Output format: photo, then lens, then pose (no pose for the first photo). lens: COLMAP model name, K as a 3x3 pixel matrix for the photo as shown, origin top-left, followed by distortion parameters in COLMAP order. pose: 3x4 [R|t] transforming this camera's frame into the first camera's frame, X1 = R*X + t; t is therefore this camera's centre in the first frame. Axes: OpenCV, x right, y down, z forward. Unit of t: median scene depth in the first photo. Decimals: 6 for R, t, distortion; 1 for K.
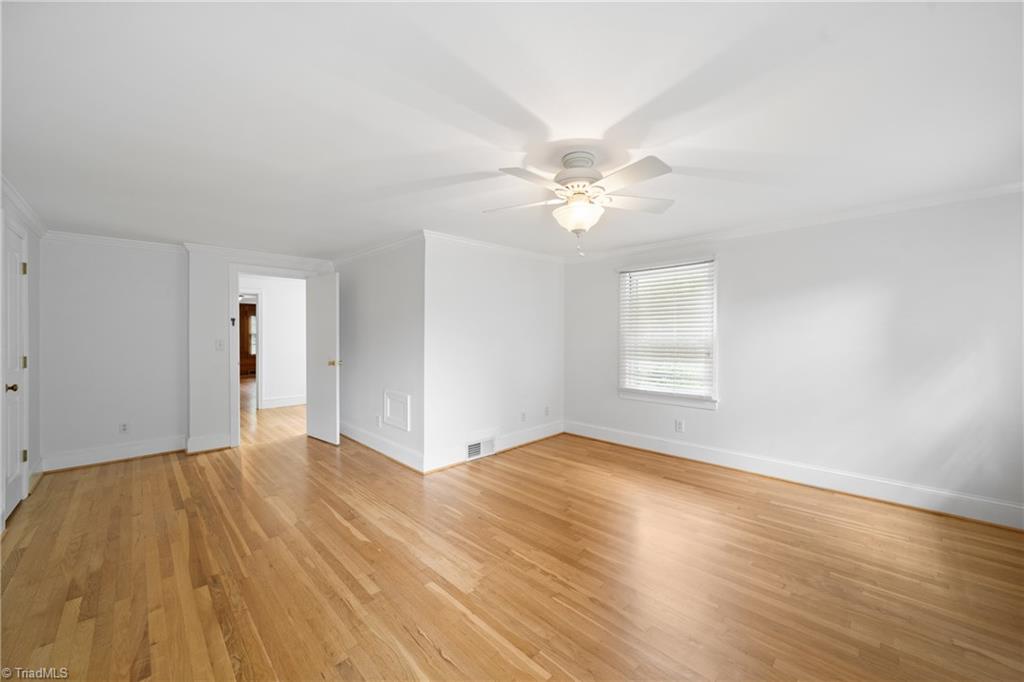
lens RADIAL K [[394.0, 0, 520.4], [0, 394.0, 342.8], [0, 0, 1]] dist [-0.022879, 0.007026]
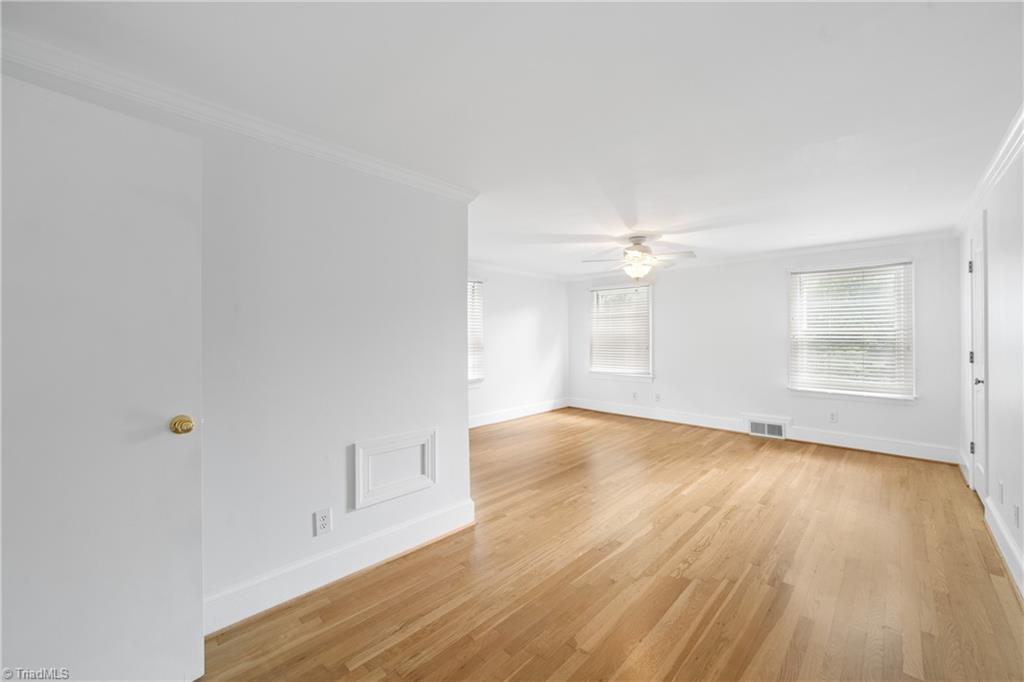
lens RADIAL K [[394.0, 0, 520.4], [0, 394.0, 342.8], [0, 0, 1]] dist [-0.022879, 0.007026]
pose [[-0.019146, -0.015047, 0.999703, -1.695213], [0.022118, 0.999636, 0.015469, -0.022872], [-0.999572, 0.022407, -0.018806, 1.592971]]
